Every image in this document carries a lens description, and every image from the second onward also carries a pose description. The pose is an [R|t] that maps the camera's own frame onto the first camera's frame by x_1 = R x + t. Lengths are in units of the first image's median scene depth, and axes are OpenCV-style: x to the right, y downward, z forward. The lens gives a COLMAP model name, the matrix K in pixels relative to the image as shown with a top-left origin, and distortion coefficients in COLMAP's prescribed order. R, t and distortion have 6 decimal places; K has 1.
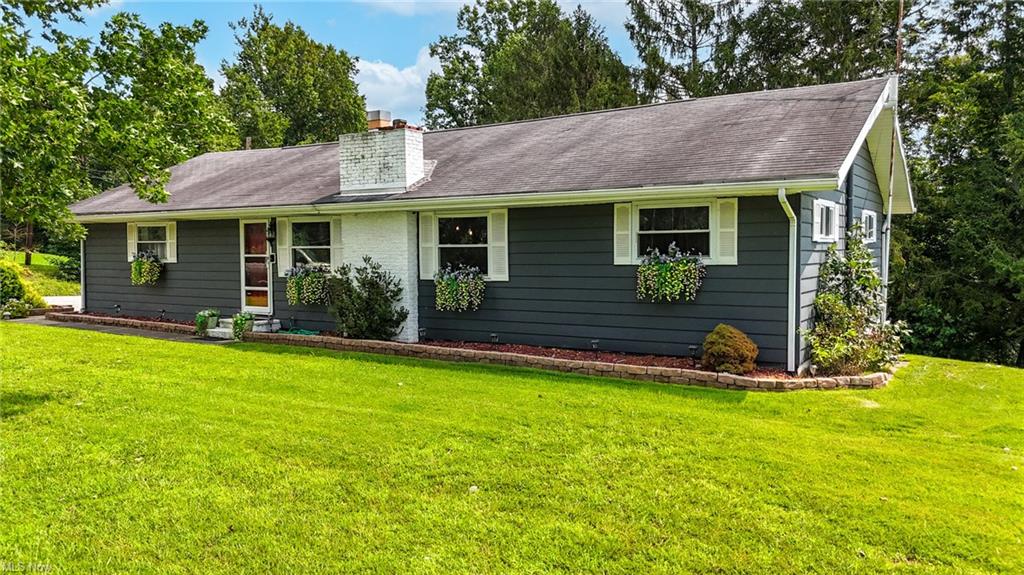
lens RADIAL K [[765.1, 0, 505.5], [0, 765.1, 280.9], [0, 0, 1]] dist [0.064334, -0.067757]
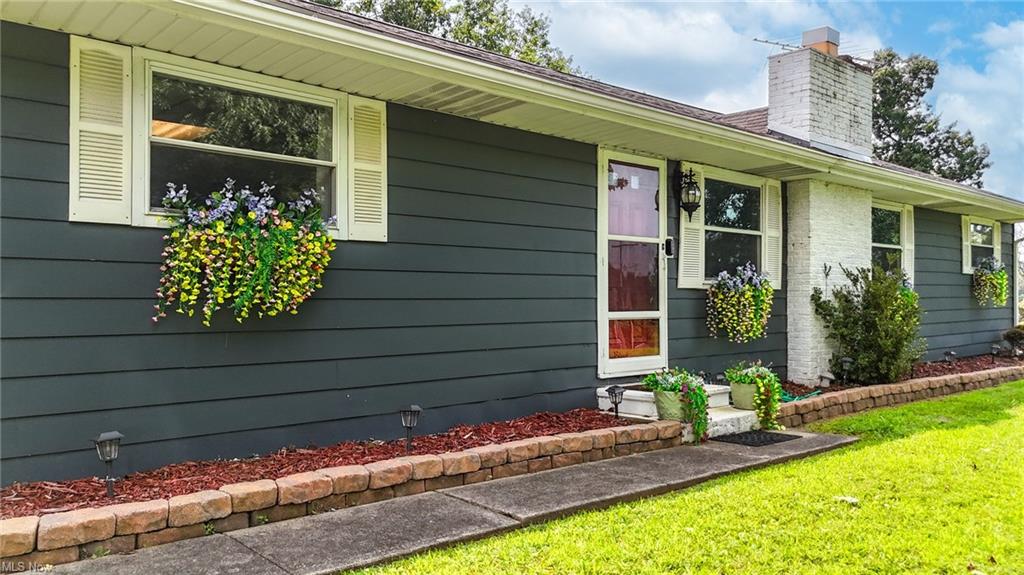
lens RADIAL K [[765.1, 0, 499.1], [0, 765.1, 289.7], [0, 0, 1]] dist [0.064334, -0.067757]
pose [[0.275322, 0.011443, 0.961284, -0.772642], [0.030156, 0.999334, -0.020532, 0.002106], [-0.960879, 0.034641, 0.274794, 0.974190]]
